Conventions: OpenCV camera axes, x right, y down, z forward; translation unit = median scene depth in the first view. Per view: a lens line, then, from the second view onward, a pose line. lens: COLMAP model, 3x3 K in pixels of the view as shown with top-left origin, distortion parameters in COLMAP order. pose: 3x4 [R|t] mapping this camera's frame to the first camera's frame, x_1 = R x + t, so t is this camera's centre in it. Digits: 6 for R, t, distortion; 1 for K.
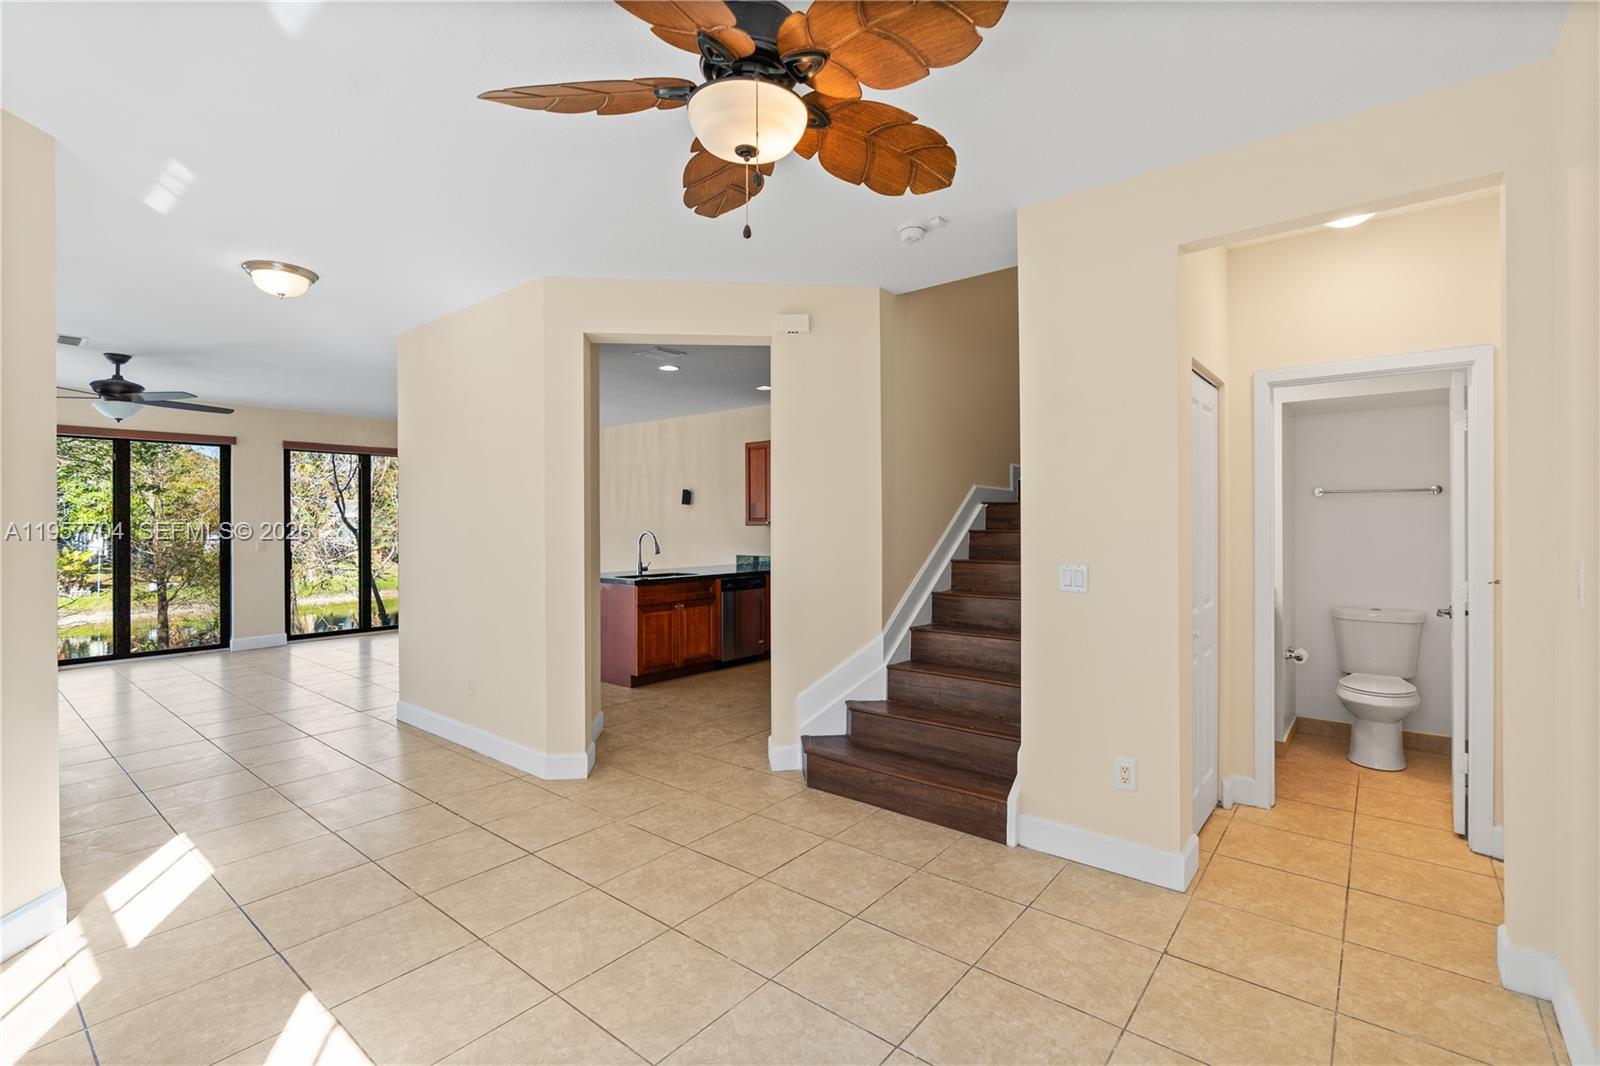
lens RADIAL K [[721.5, 0, 795.8], [0, 721.5, 528.3], [0, 0, 1]] dist [-0.004126, 0.000058]
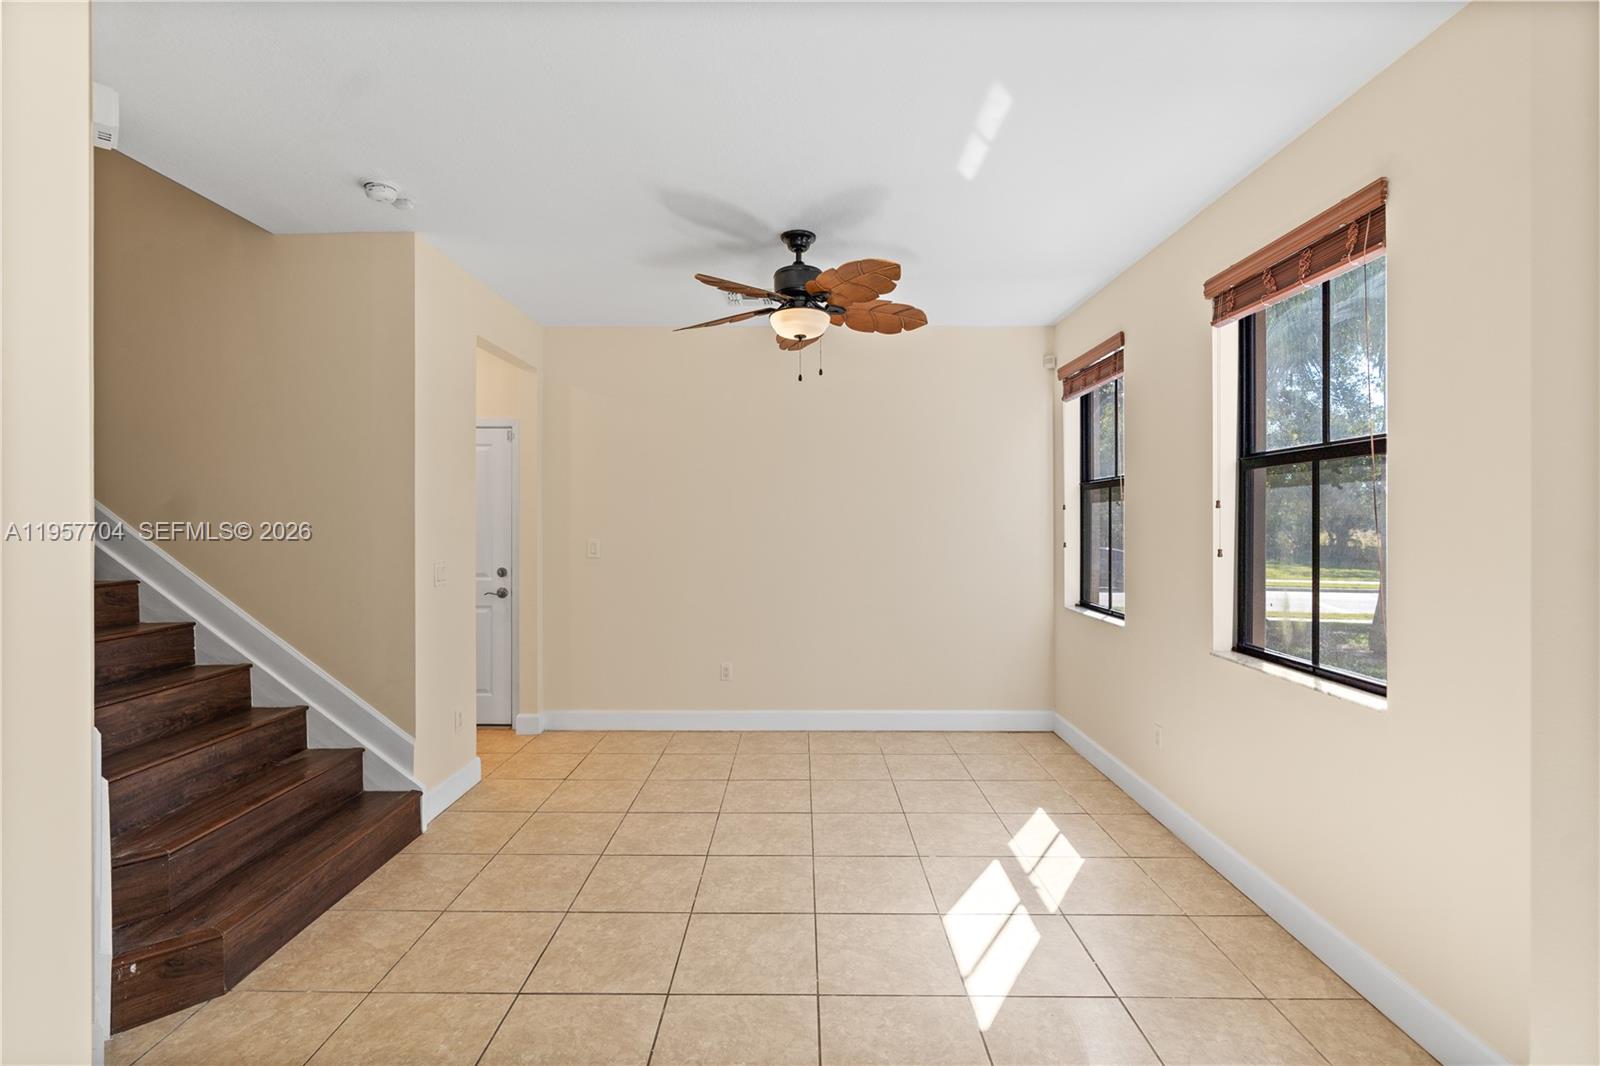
lens RADIAL K [[721.5, 0, 802.0], [0, 721.5, 525.4], [0, 0, 1]] dist [-0.004126, 0.000058]
pose [[-0.632992, -0.000479, 0.774158, -1.111495], [0.010363, 0.999905, 0.009092, -0.018772], [-0.774089, 0.013778, -0.632927, 1.565326]]
